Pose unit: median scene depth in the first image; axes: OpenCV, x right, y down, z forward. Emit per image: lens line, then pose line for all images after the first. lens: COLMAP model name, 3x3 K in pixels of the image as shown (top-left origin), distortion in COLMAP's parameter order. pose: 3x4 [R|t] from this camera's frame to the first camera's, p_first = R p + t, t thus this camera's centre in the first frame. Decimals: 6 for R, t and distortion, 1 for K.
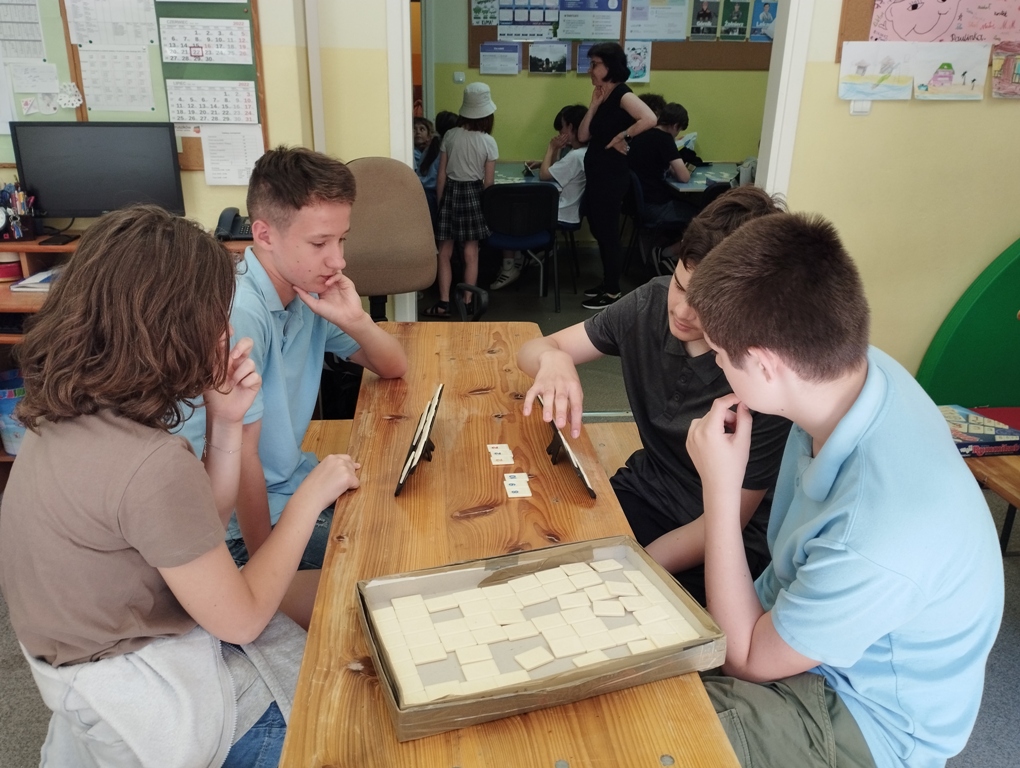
lens RADIAL K [[820.5, 0, 510.0], [0, 820.5, 384.0], [0, 0, 1]] dist [0.105683, -0.107537]
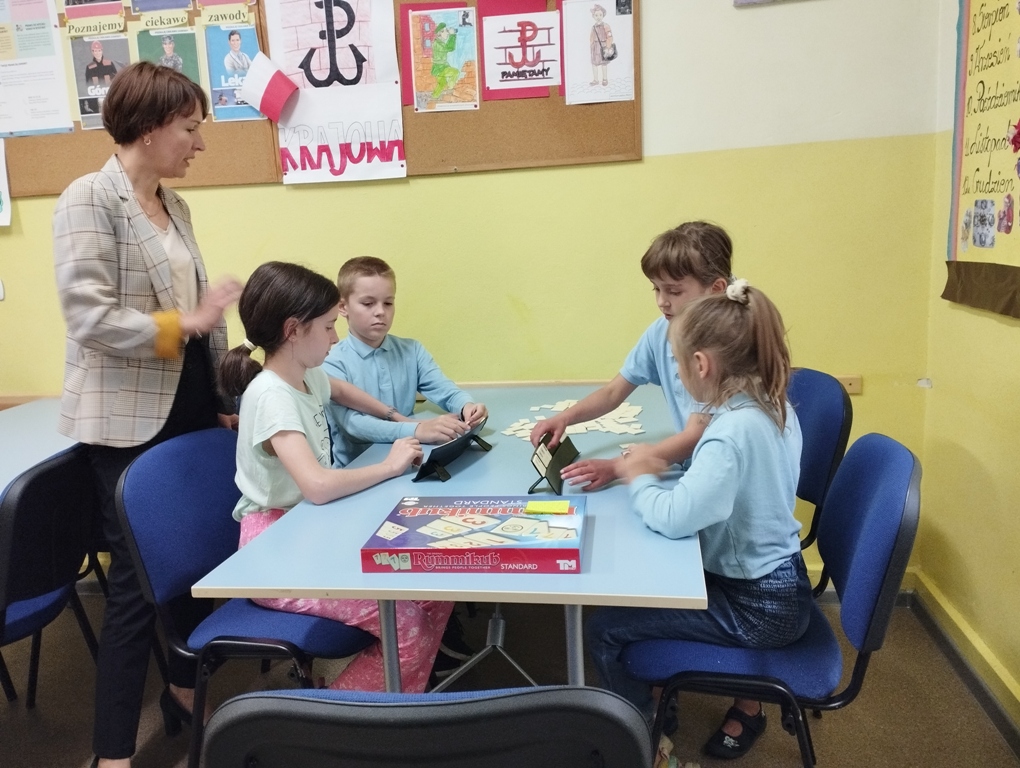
lens RADIAL K [[848.9, 0, 510.0], [0, 848.9, 384.0], [0, 0, 1]] dist [0.112141, -0.142965]
pose [[0.976971, -0.027525, -0.211589, 0.525599], [-0.008143, 0.986112, -0.165880, -0.211040], [0.213217, 0.163783, 0.963179, 0.642754]]
